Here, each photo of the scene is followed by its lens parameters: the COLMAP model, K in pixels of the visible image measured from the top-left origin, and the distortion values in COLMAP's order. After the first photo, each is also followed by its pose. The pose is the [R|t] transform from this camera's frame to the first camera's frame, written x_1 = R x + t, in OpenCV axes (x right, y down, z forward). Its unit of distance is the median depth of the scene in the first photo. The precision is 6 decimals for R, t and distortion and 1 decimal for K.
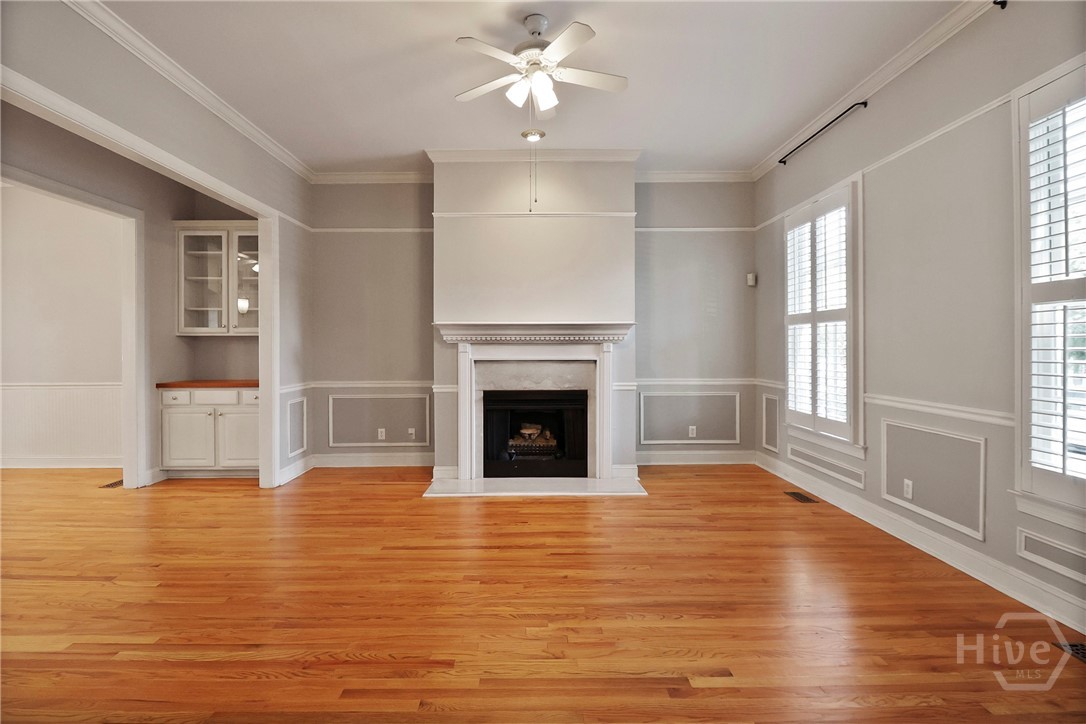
lens RADIAL K [[512.6, 0, 537.8], [0, 512.6, 351.7], [0, 0, 1]] dist [0.001842, -0.015124]
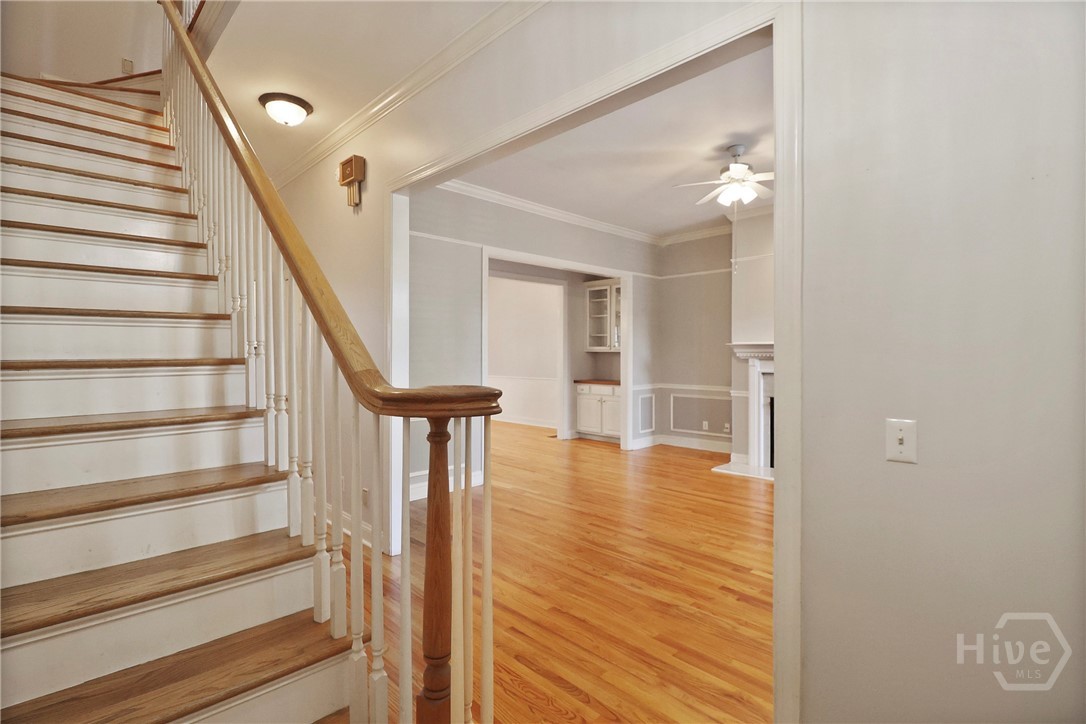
lens RADIAL K [[512.6, 0, 537.8], [0, 512.6, 351.7], [0, 0, 1]] dist [0.001842, -0.015124]
pose [[0.690951, 0.001311, -0.722900, 0.402349], [-0.007751, 0.999954, -0.005594, -0.022587], [0.722860, 0.009468, 0.690930, -0.264537]]
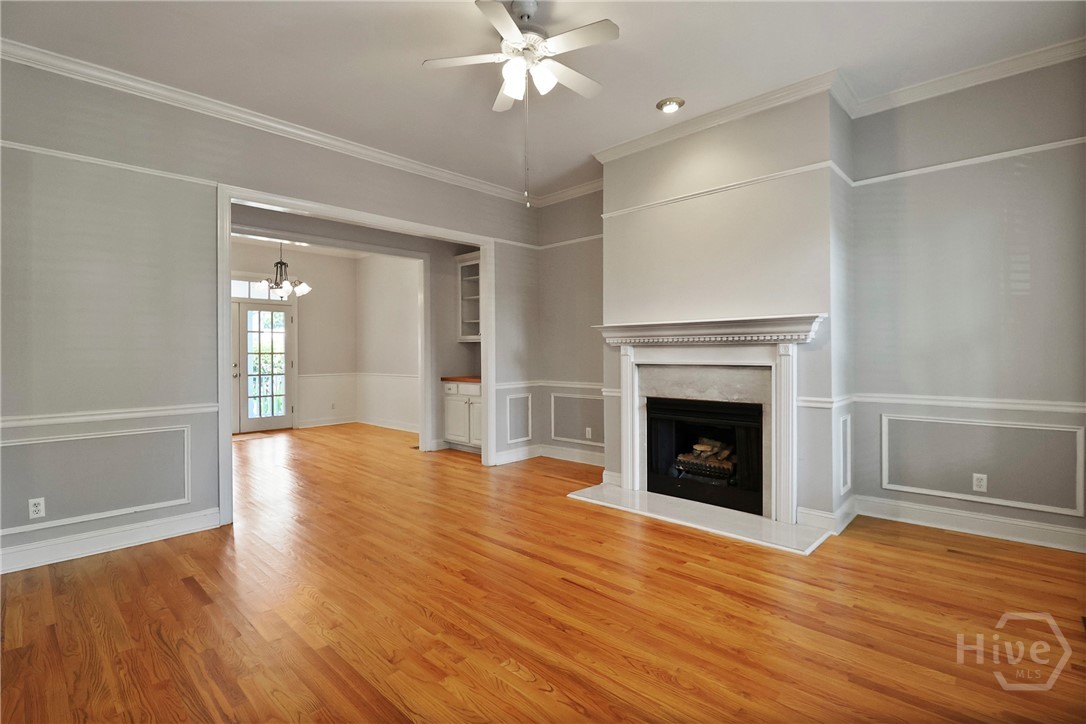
lens RADIAL K [[512.6, 0, 537.8], [0, 512.6, 351.7], [0, 0, 1]] dist [0.001842, -0.015124]
pose [[0.713089, -0.001882, -0.701071, 0.401578], [0.000024, 0.999996, -0.002661, -0.002763], [0.701074, 0.001880, 0.713086, 0.204896]]
